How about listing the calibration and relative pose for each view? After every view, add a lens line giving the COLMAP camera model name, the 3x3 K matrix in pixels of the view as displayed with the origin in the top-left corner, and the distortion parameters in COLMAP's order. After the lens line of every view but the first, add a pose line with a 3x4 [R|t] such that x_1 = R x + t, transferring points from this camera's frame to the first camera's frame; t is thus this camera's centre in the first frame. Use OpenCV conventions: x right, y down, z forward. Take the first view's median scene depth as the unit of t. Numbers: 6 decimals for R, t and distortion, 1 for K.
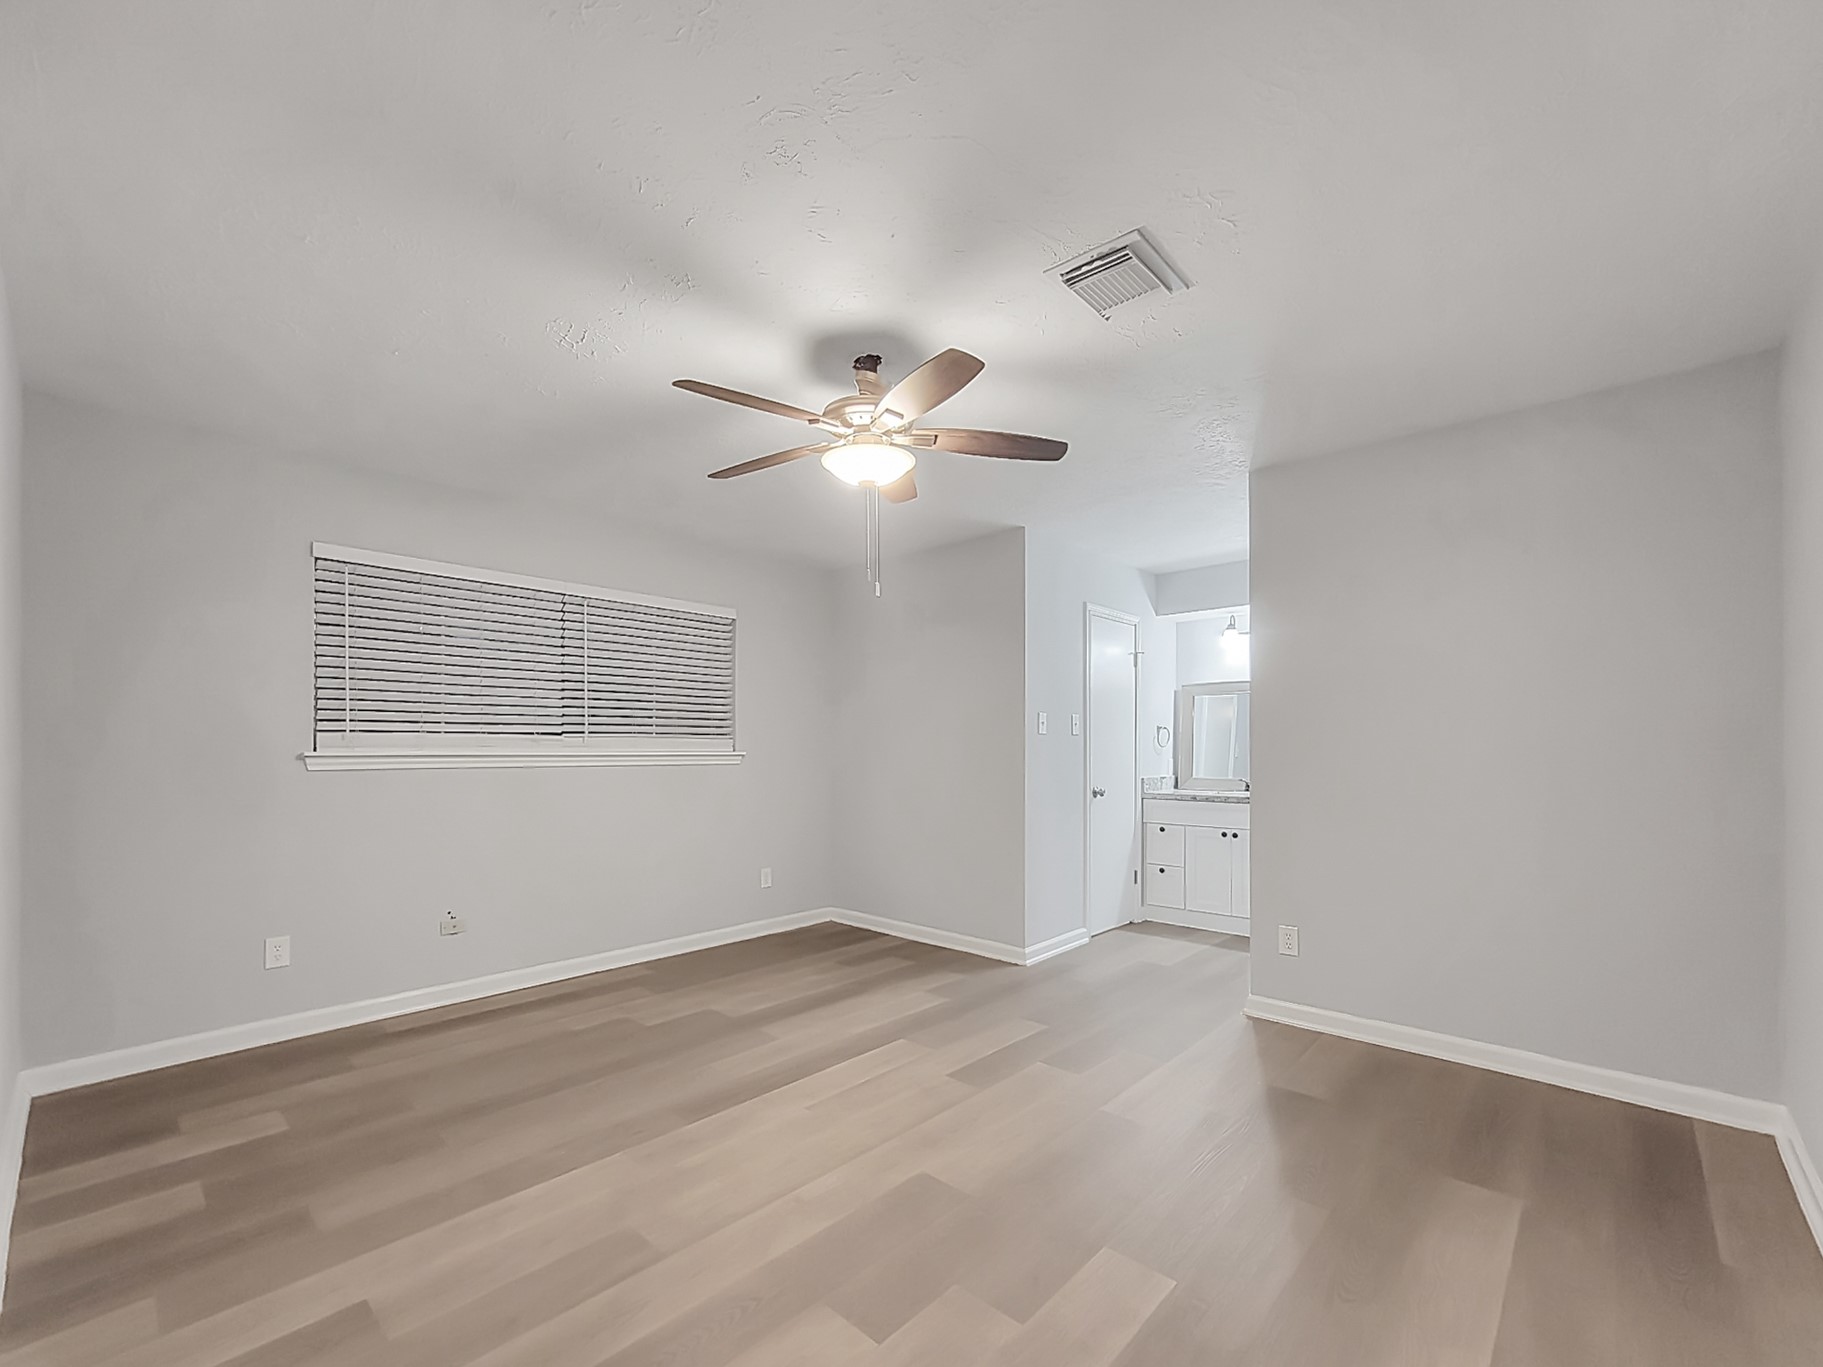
lens RADIAL K [[750.6, 0, 910.7], [0, 750.6, 732.6], [0, 0, 1]] dist [-0.000647, -0.000008]
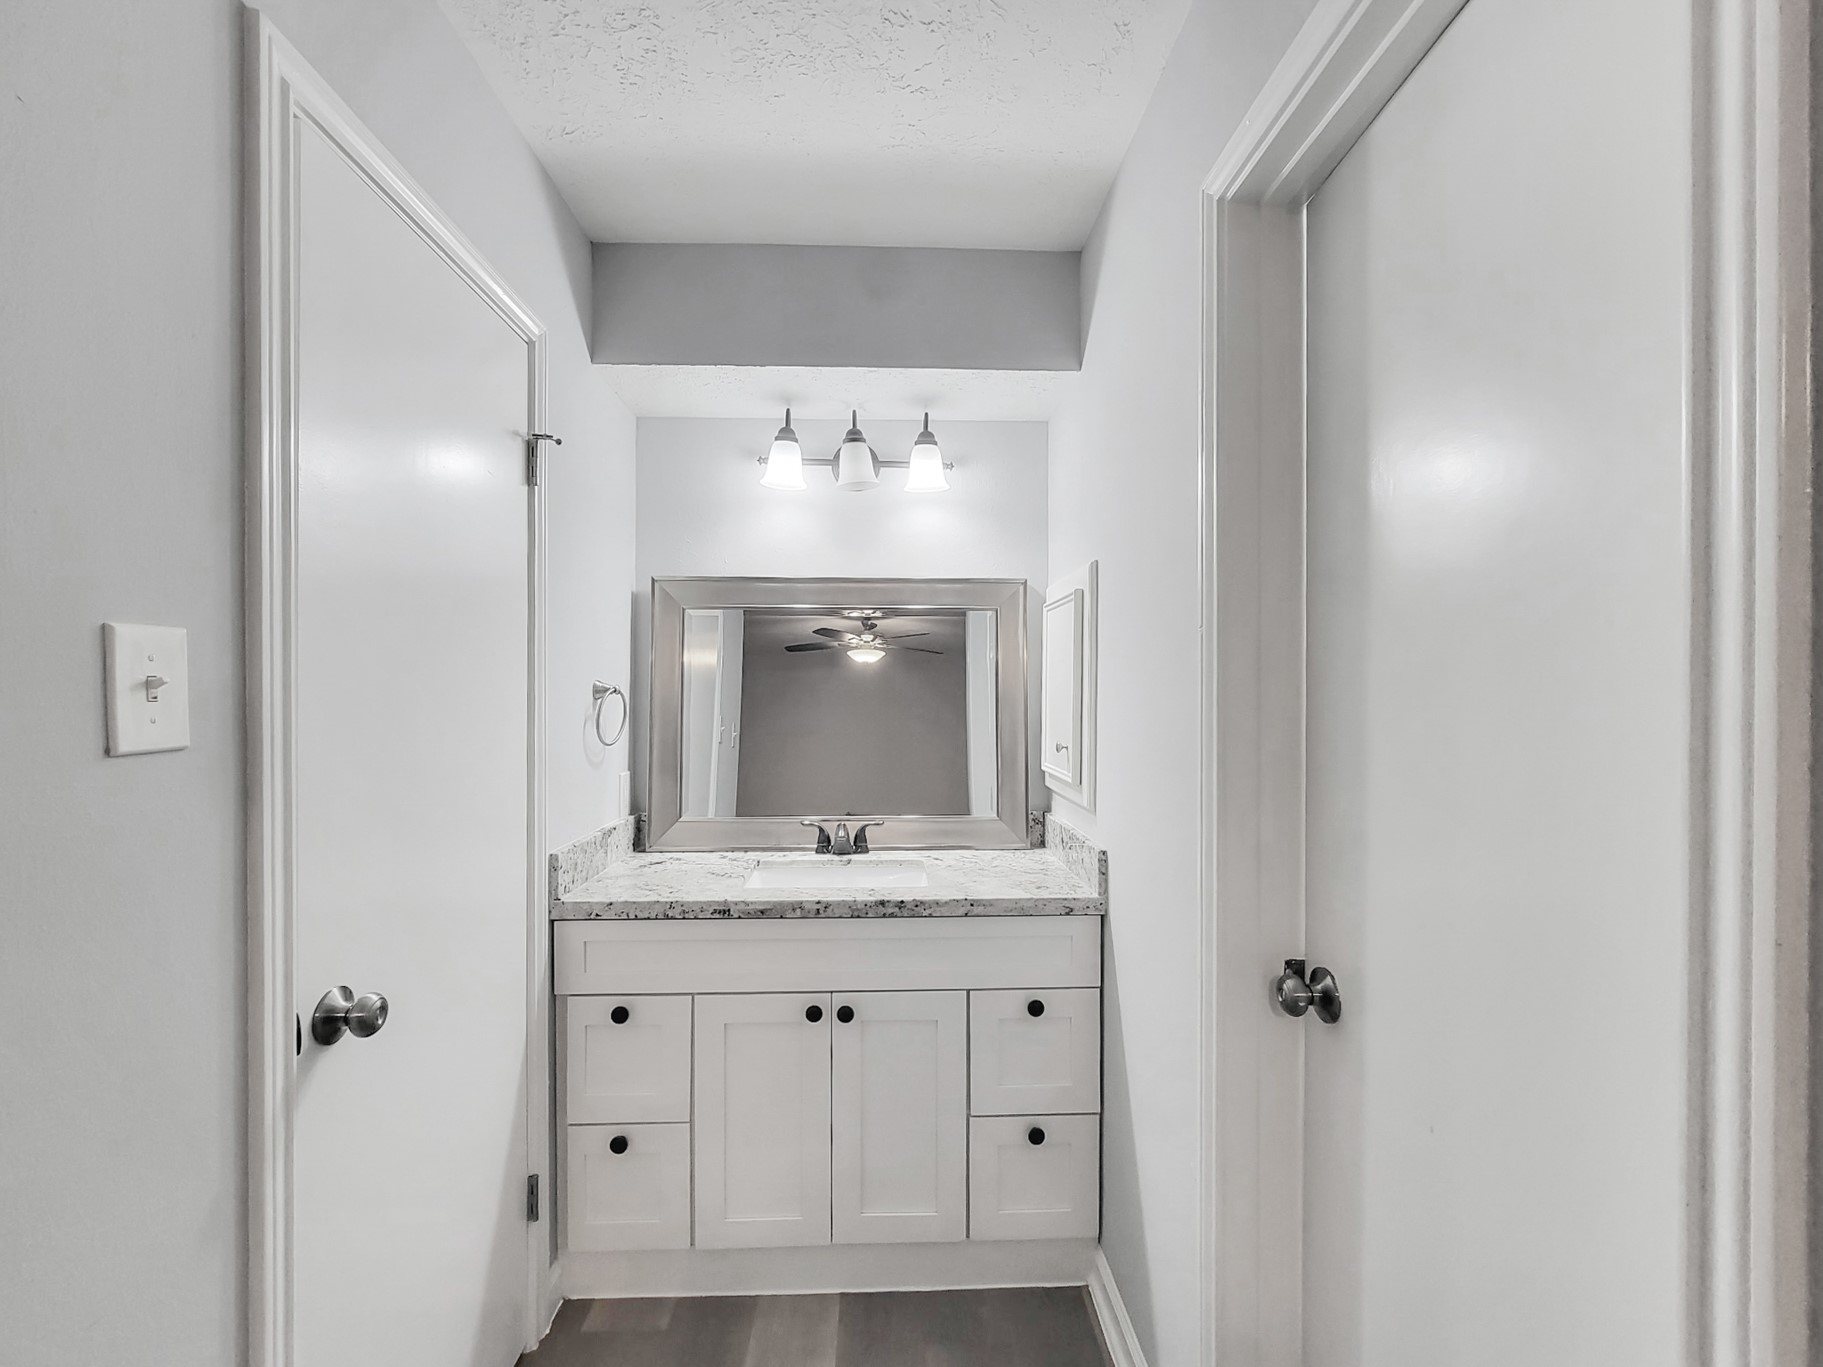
lens RADIAL K [[758.0, 0, 908.9], [0, 758.0, 712.8], [0, 0, 1]] dist [-0.002512, -0.000044]
pose [[0.706368, -0.017554, 0.707627, 0.197067], [-0.017468, 0.998956, 0.042218, -0.013341], [-0.707629, -0.042182, 0.705324, 0.692161]]
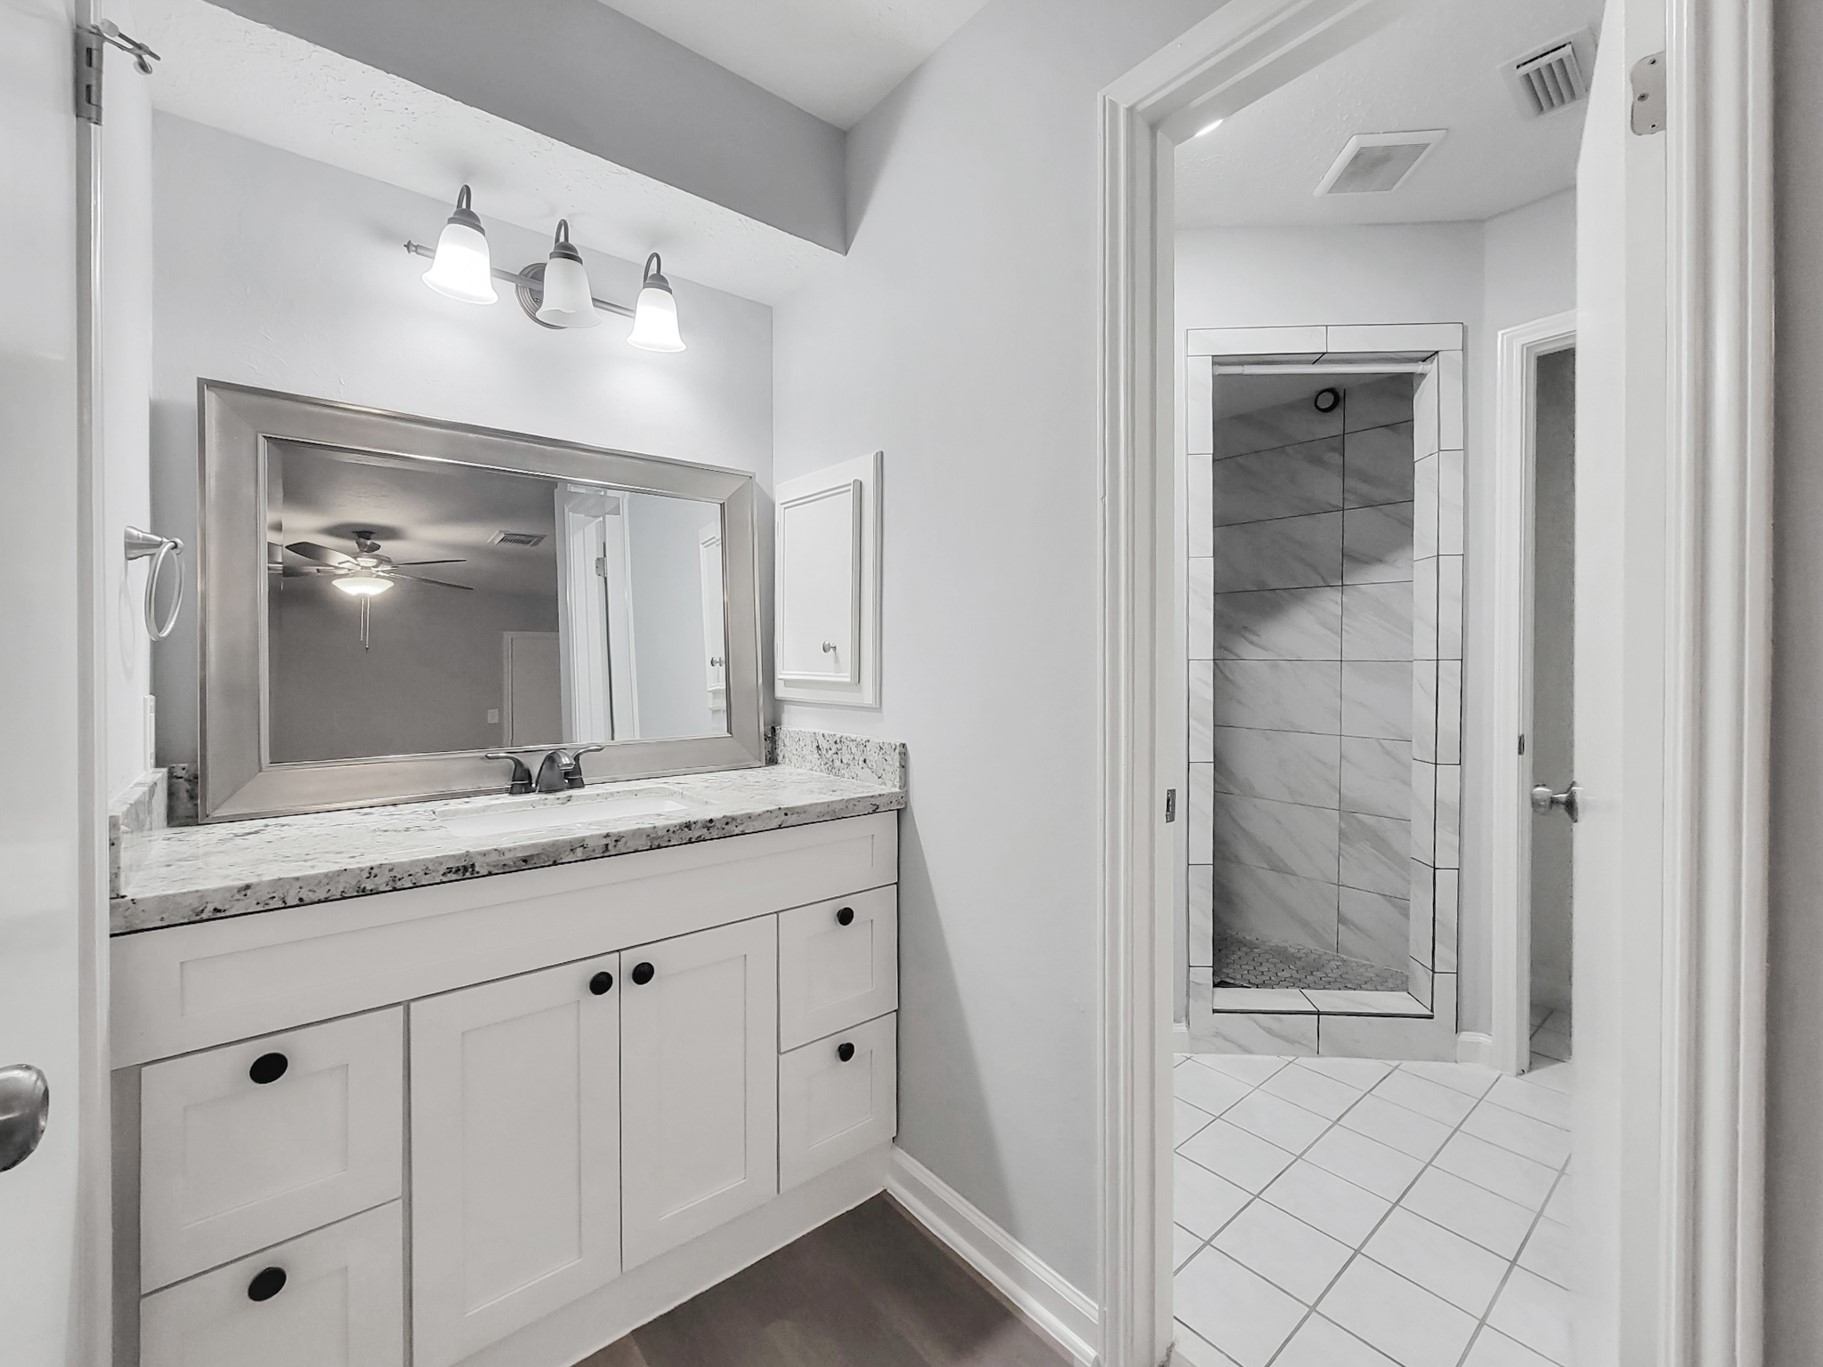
lens RADIAL K [[764.3, 0, 911.5], [0, 764.3, 683.5], [0, 0, 1]] dist [-0.001496, -0.000289]
pose [[0.122500, -0.027414, 0.992090, 0.163970], [-0.022788, 0.999277, 0.030427, 0.021707], [-0.992207, -0.026335, 0.121787, 0.814370]]
